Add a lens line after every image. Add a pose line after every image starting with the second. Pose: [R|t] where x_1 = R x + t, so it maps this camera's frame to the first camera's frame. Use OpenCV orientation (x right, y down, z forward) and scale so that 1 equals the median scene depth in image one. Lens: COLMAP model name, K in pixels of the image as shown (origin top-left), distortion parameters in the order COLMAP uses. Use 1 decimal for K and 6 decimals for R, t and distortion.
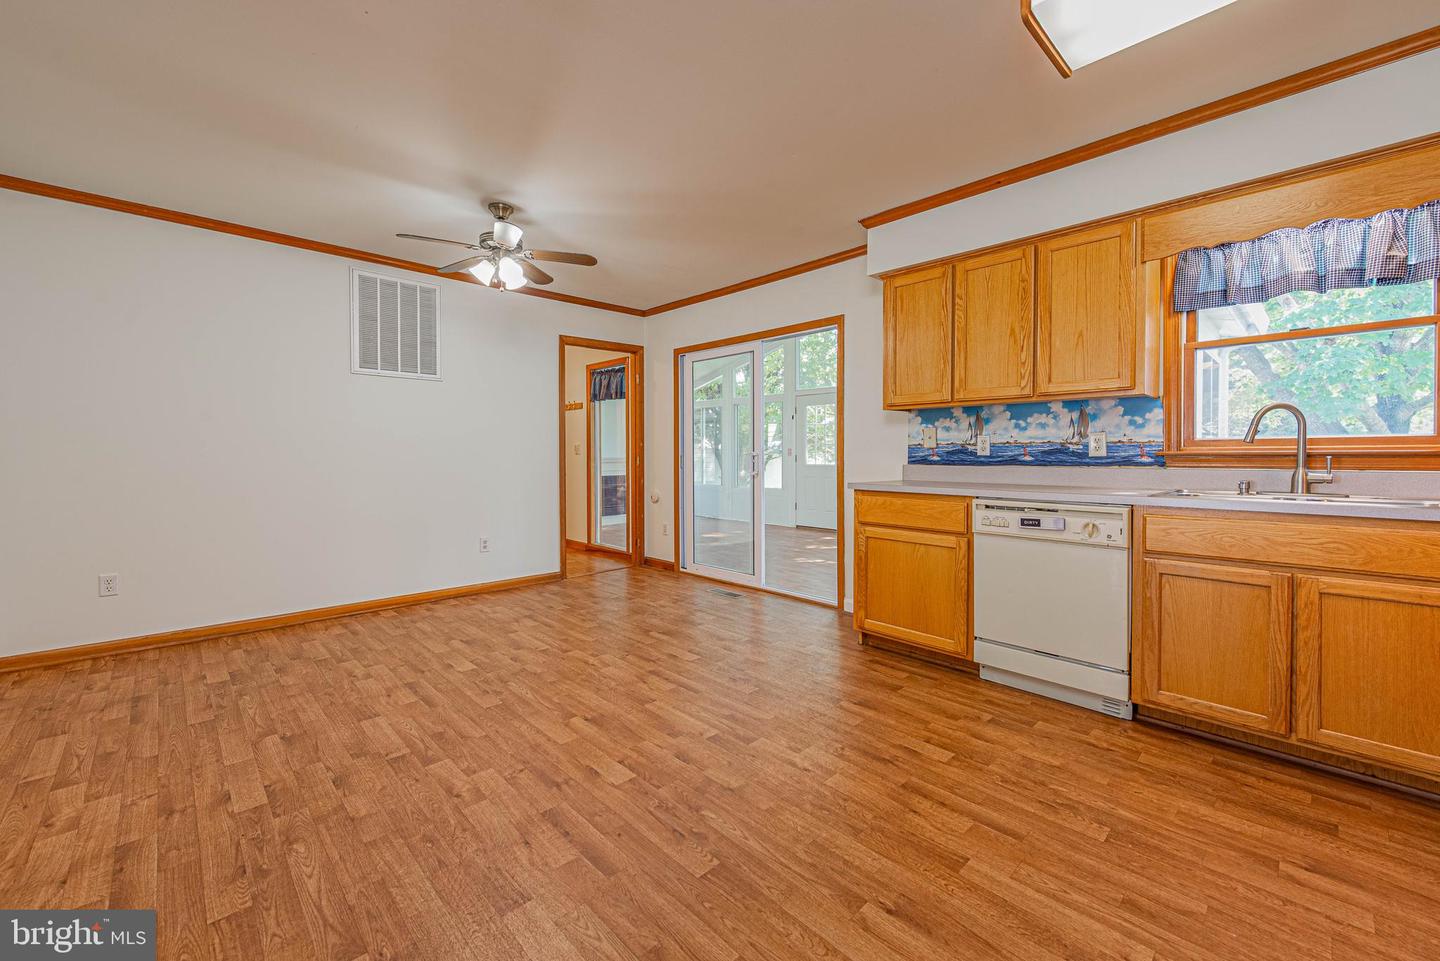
lens RADIAL K [[612.3, 0, 722.2], [0, 612.3, 453.1], [0, 0, 1]] dist [0.010946, -0.000259]
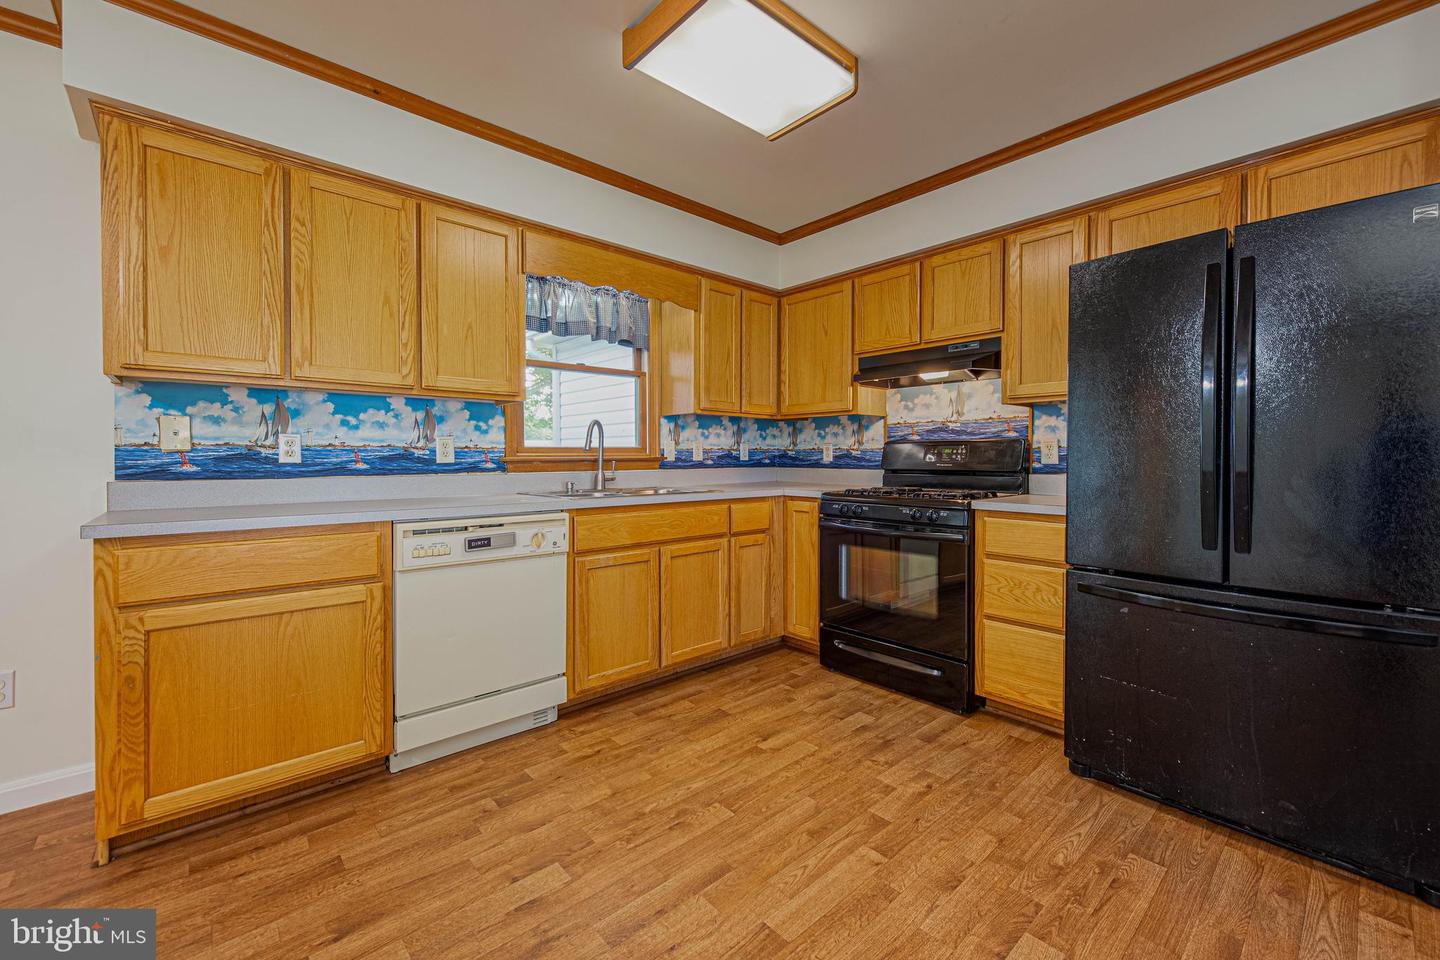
lens RADIAL K [[576.4, 0, 712.7], [0, 576.4, 459.3], [0, 0, 1]] dist [0.007068, -0.000317]
pose [[0.028228, -0.002764, 0.999598, -0.238422], [0.002143, 0.999994, 0.002705, -0.001277], [-0.999599, 0.002066, 0.028233, 0.594161]]
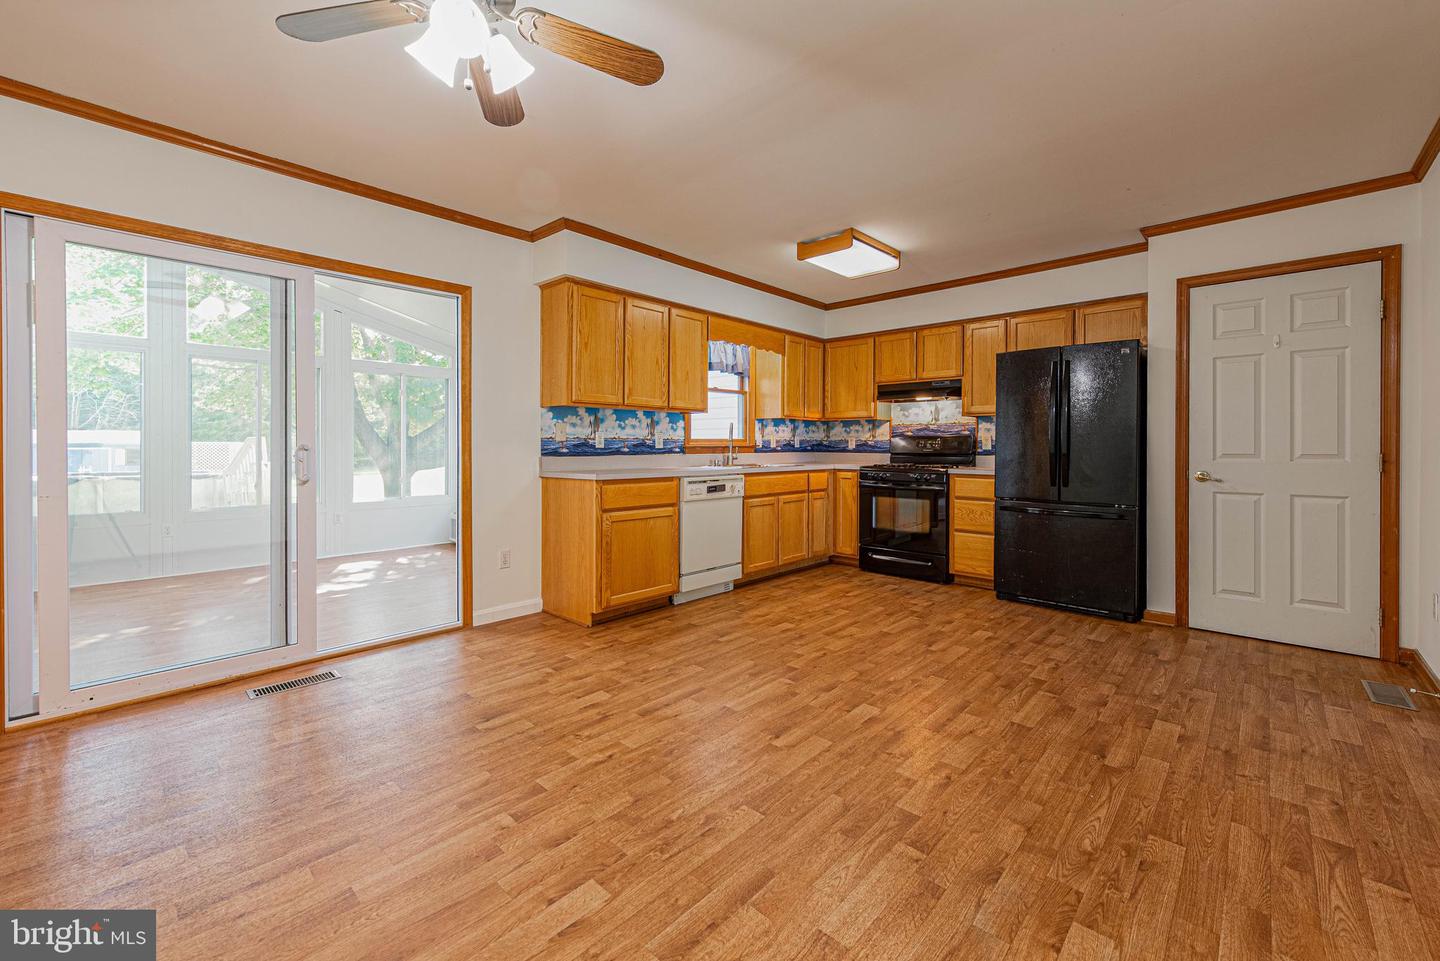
lens RADIAL K [[592.4, 0, 726.6], [0, 592.4, 446.8], [0, 0, 1]] dist [-0.000733, -0.000141]
pose [[-0.093728, -0.001814, 0.995596, -0.939869], [-0.000646, 0.999998, 0.001762, -0.000558], [-0.995598, -0.000478, -0.093729, 0.994336]]
